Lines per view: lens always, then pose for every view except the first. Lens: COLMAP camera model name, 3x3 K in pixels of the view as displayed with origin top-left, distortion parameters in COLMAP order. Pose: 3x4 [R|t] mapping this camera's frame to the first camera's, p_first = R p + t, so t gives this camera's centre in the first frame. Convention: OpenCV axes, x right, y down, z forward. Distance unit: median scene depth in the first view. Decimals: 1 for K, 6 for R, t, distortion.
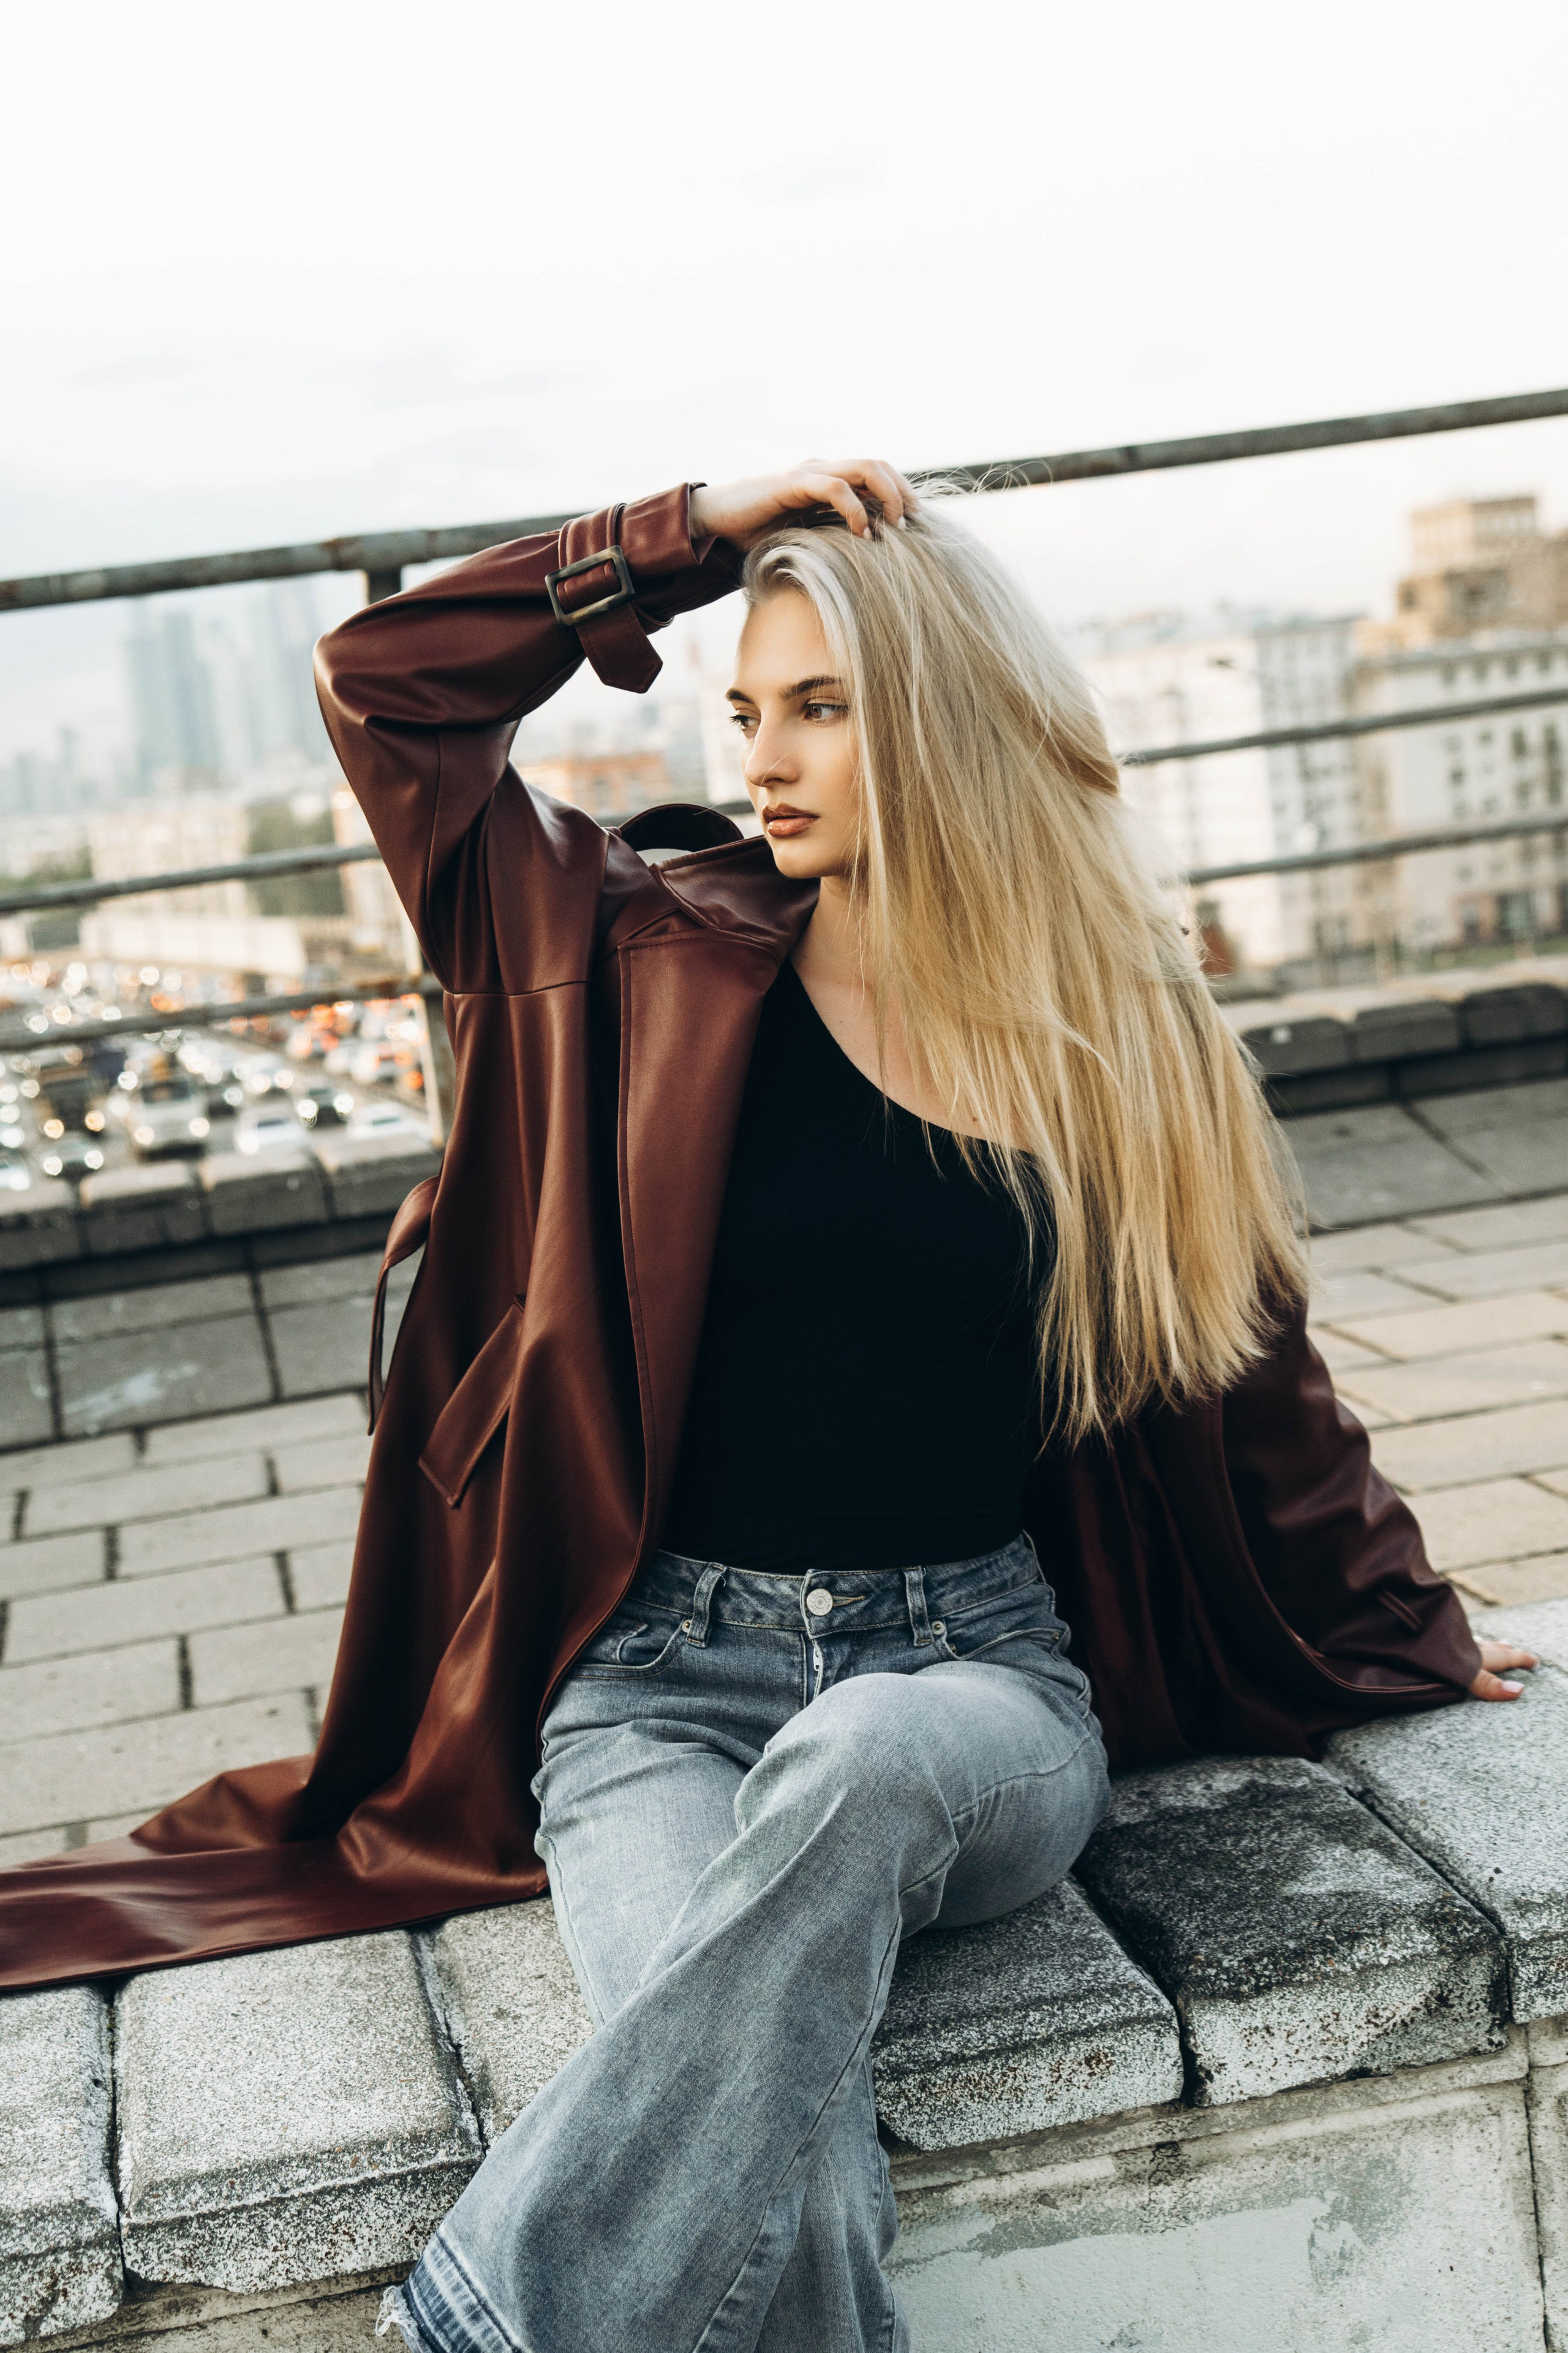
lens RADIAL K [[3342.4, 0, 729.1], [0, 3342.4, 1164.9], [0, 0, 1]] dist [0.050563, -0.004302]
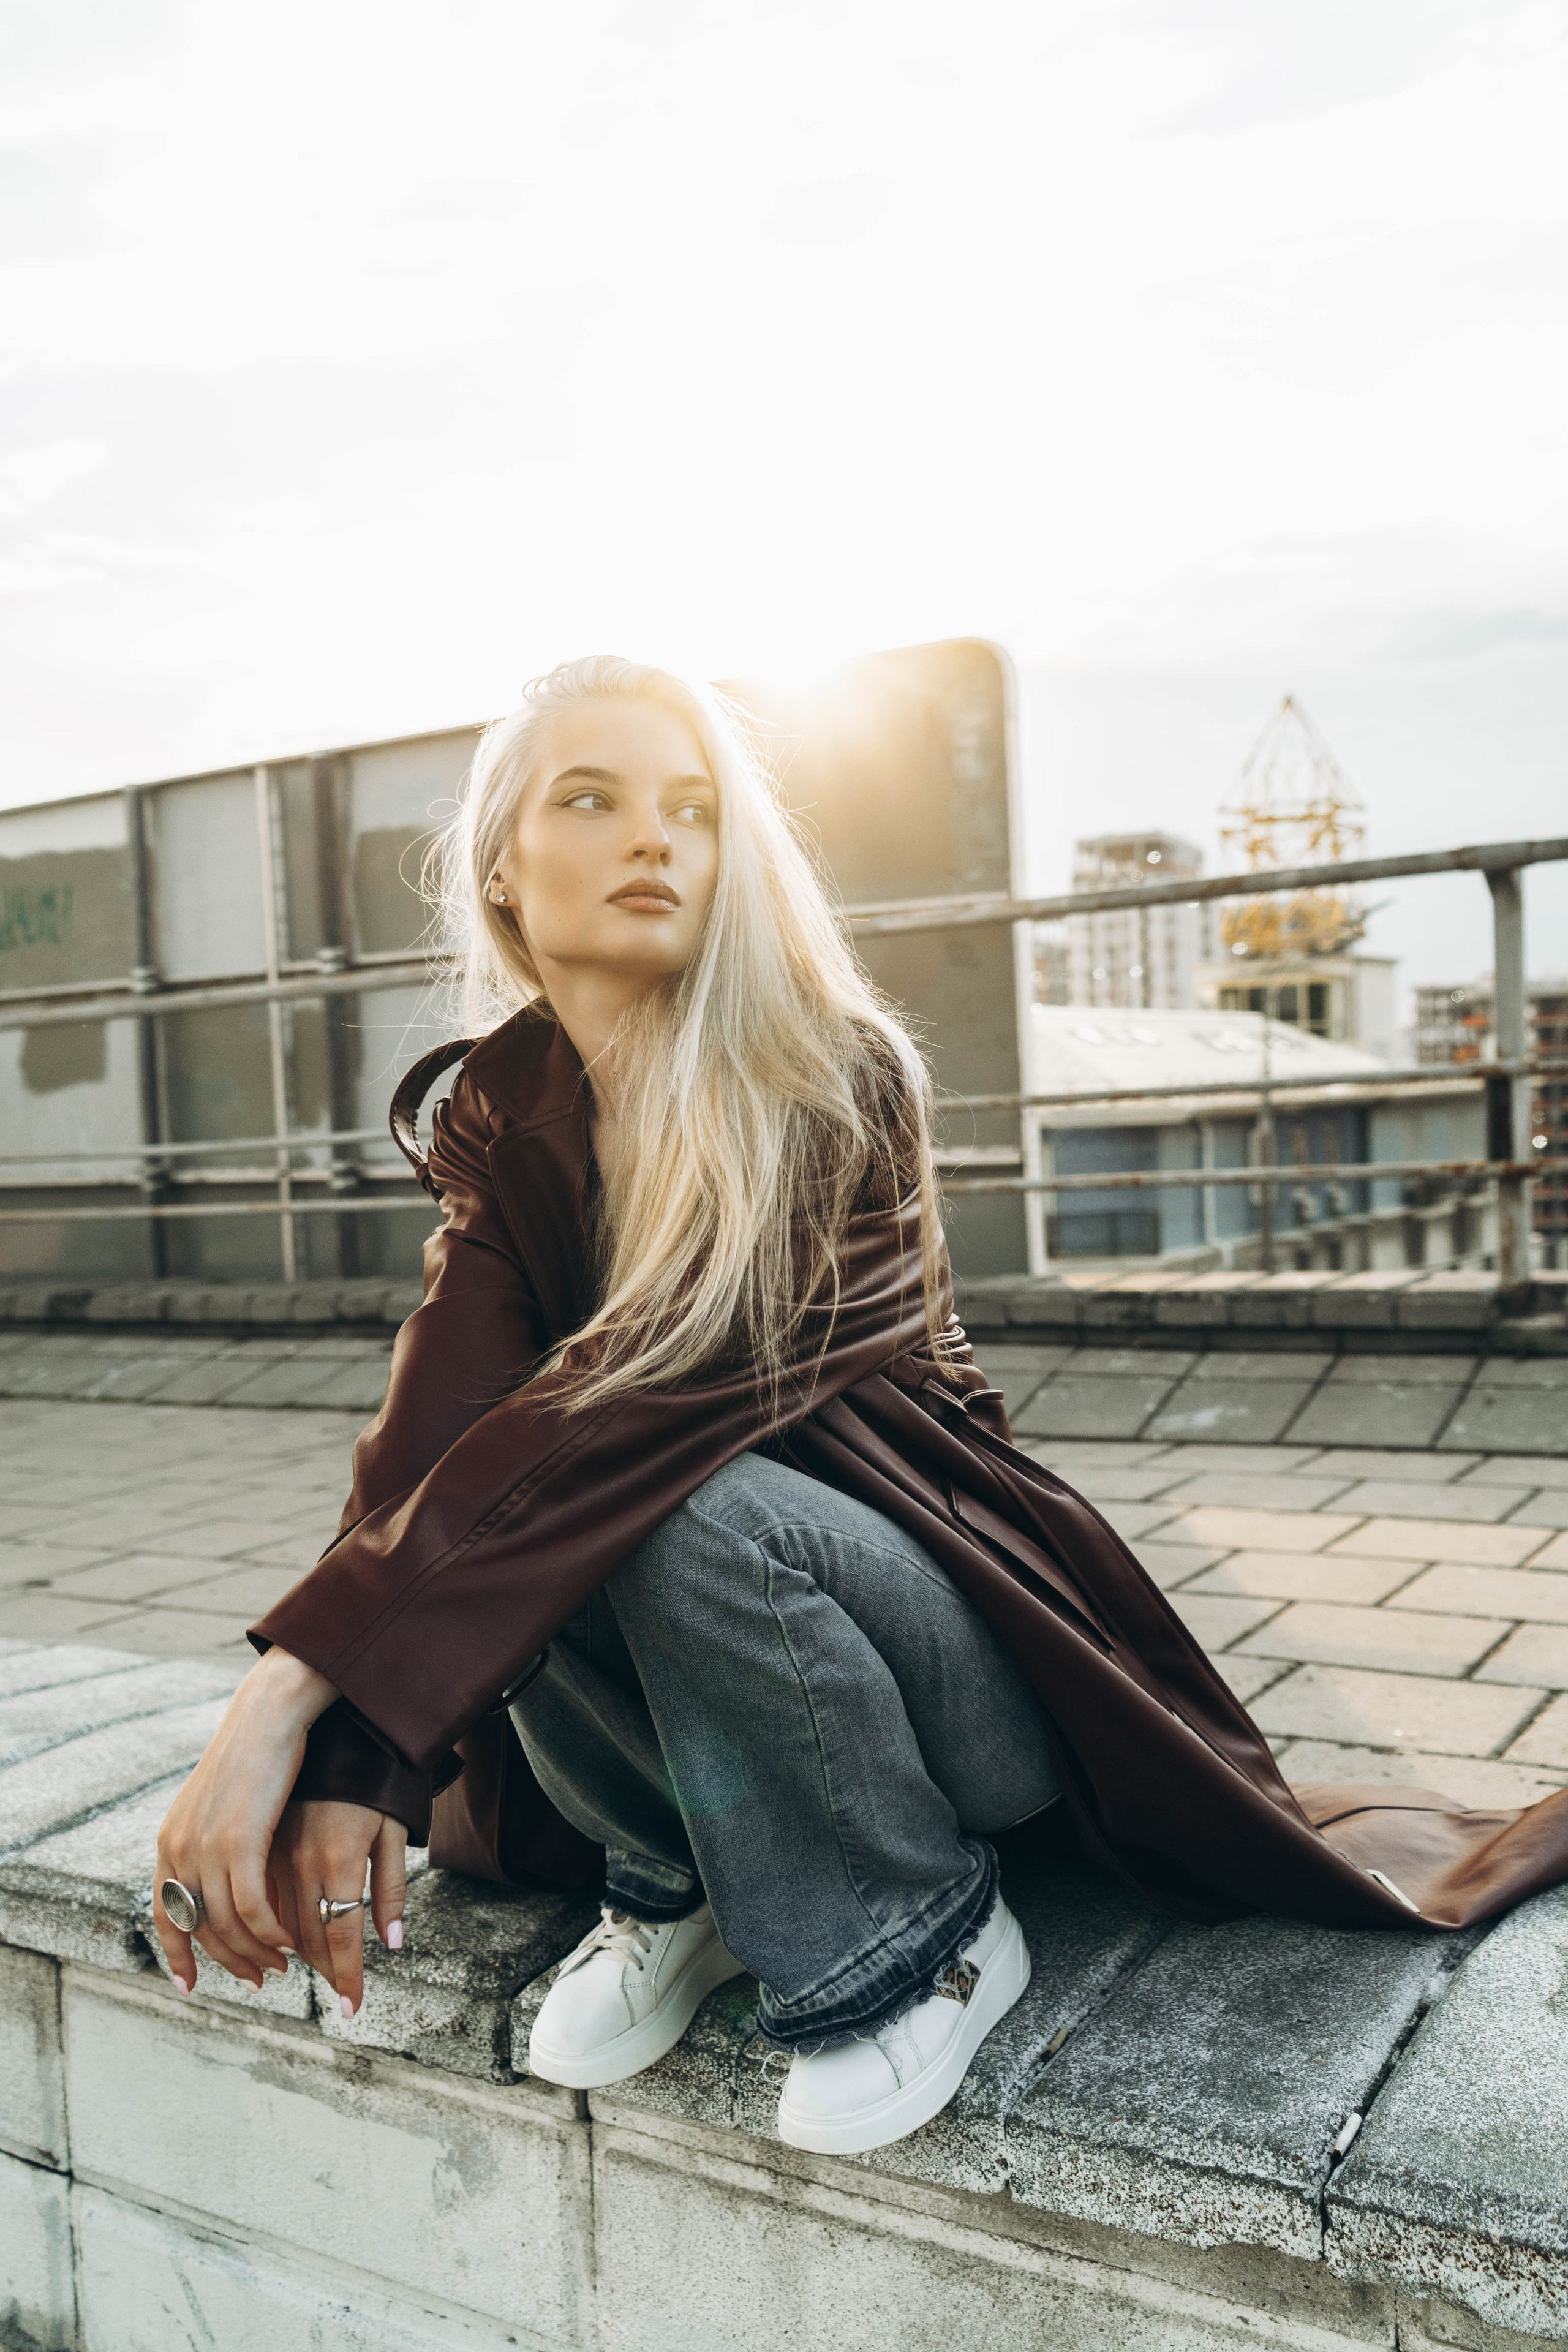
lens RADIAL K [[2089.3, 0, 758.4], [0, 2089.3, 1193.4], [0, 0, 1]] dist [-0.002543, 0.021074]
pose [[0.725577, 0.121353, -0.677356, 0.782563], [-0.130586, 0.990723, 0.037614, -0.107399], [0.675637, 0.061162, 0.734693, 0.470029]]
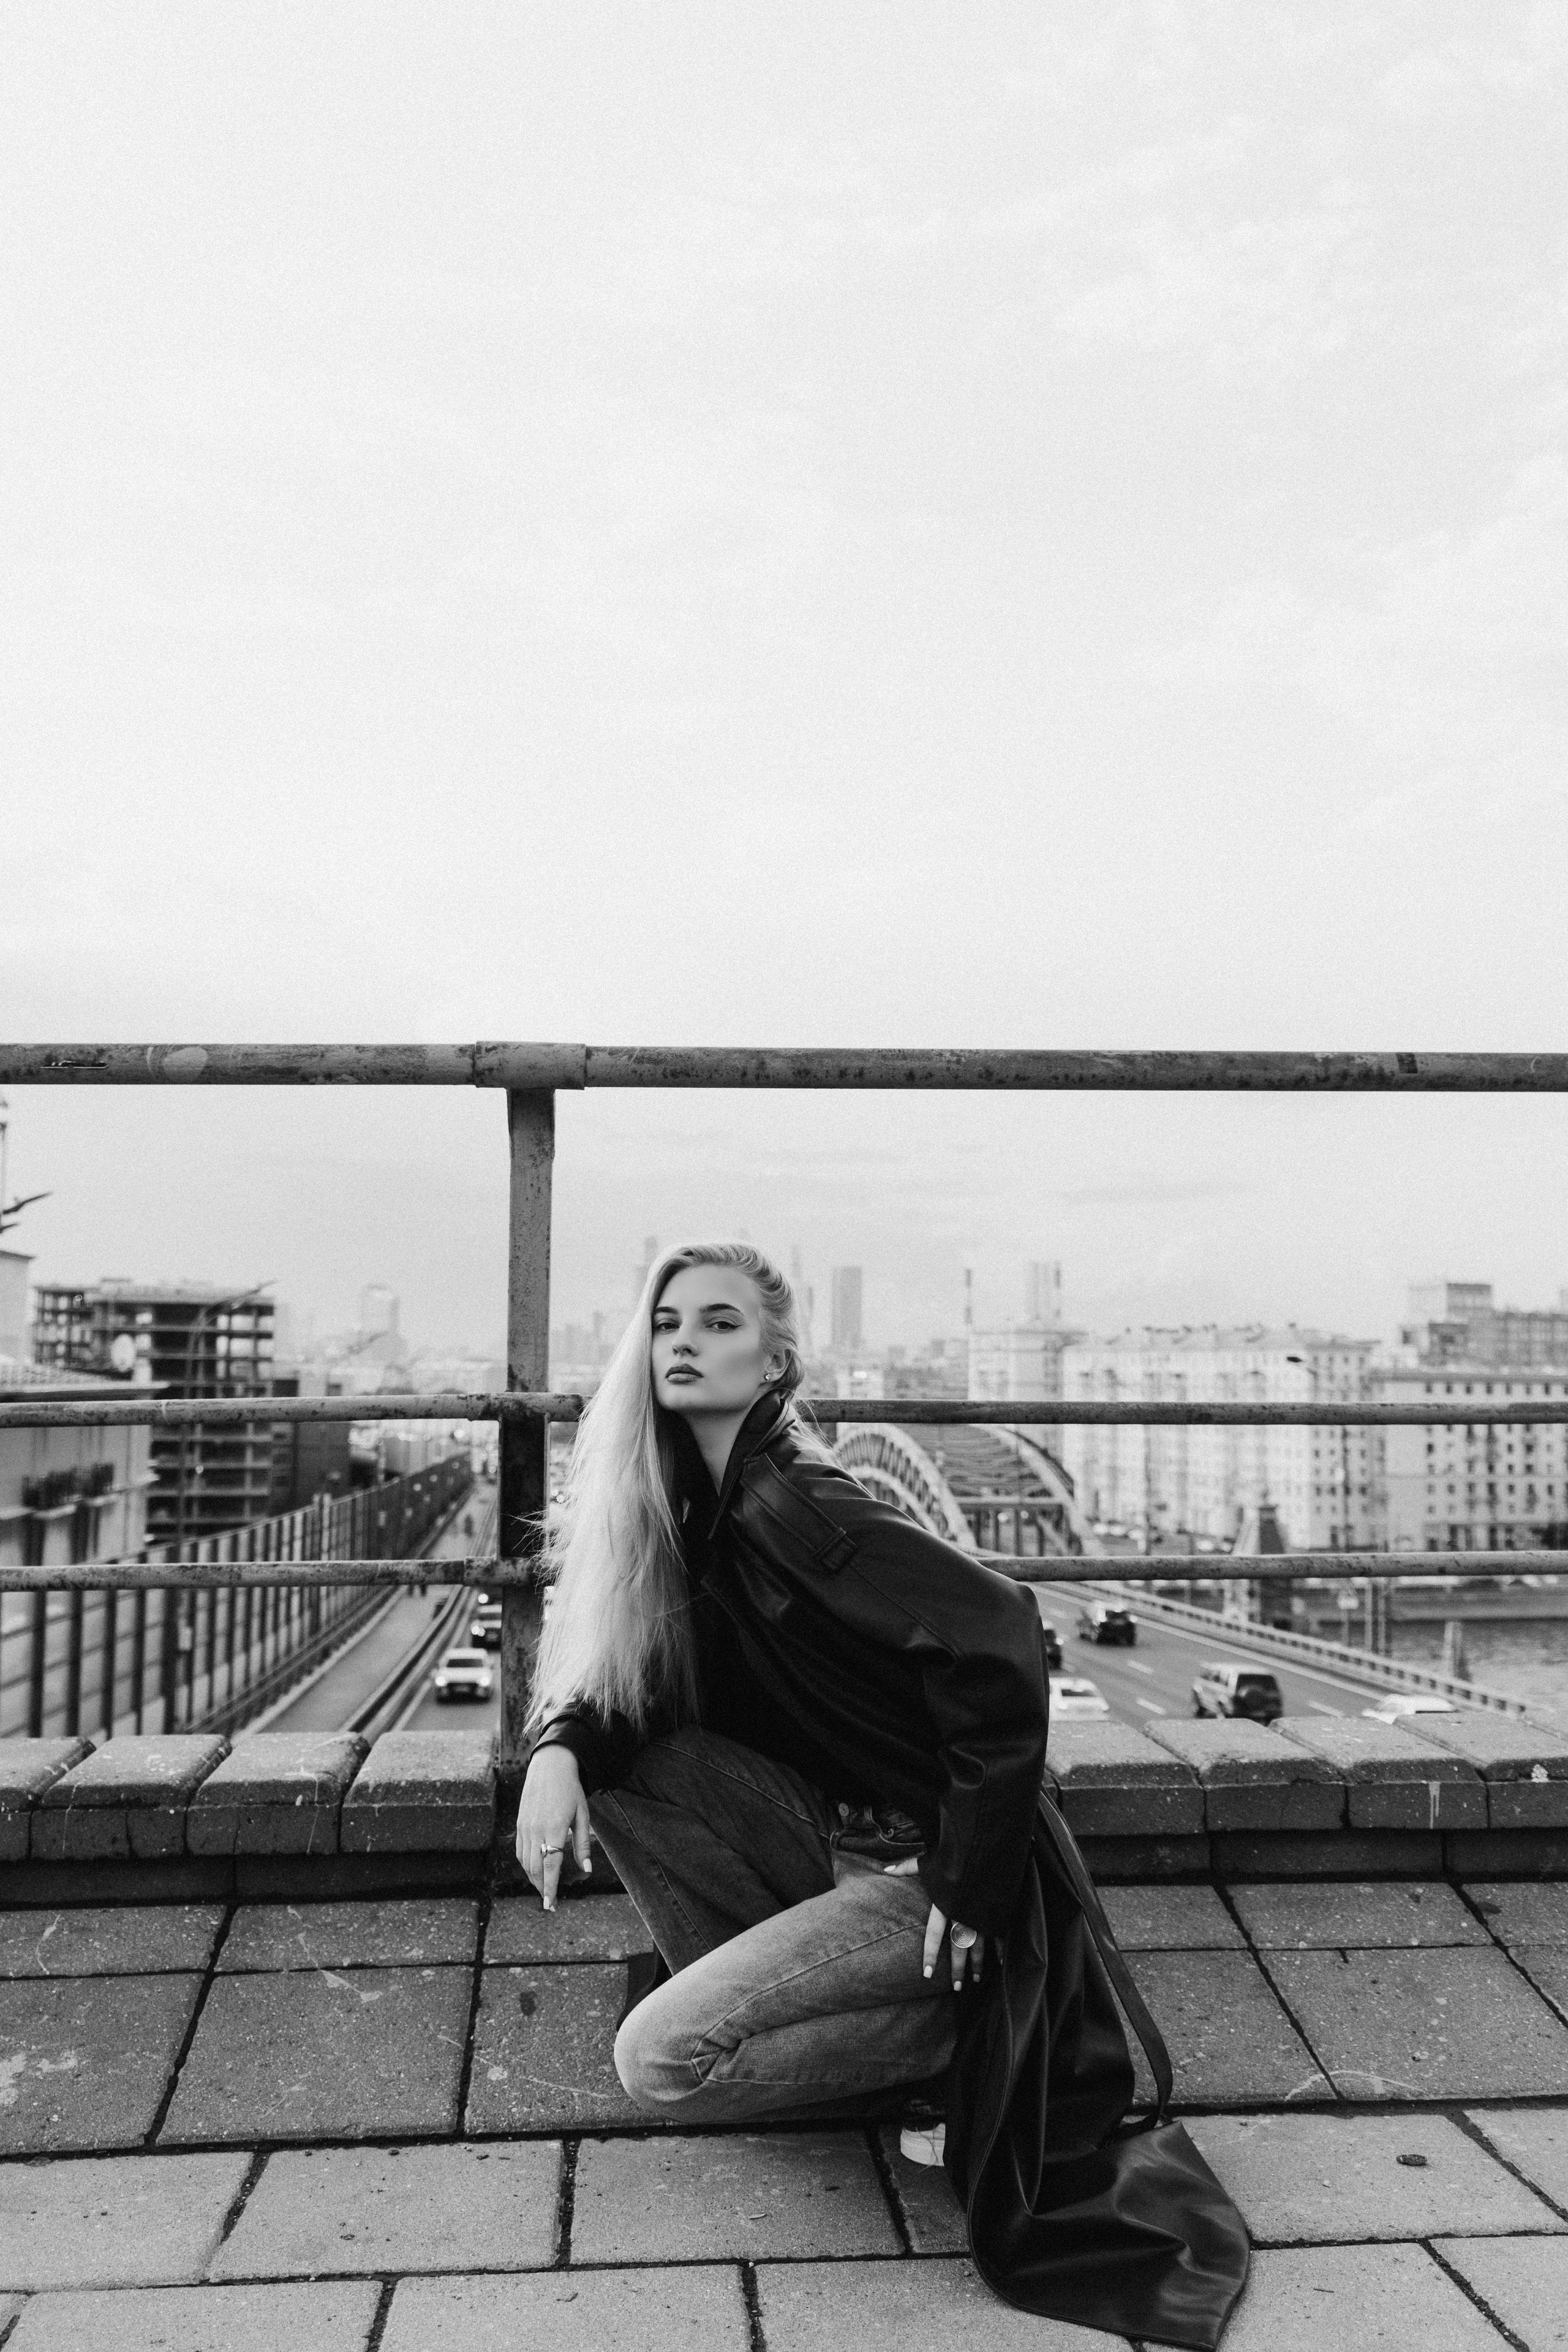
lens RADIAL K [[2015.2, 0, 771.0], [0, 2015.2, 1182.4], [0, 0, 1]] dist [-0.000684, 0.010719]
pose [[0.986524, 0.116894, -0.114486, 0.059267], [-0.138346, 0.969520, -0.202216, -0.159937], [0.087358, 0.215329, 0.972626, 1.418846]]
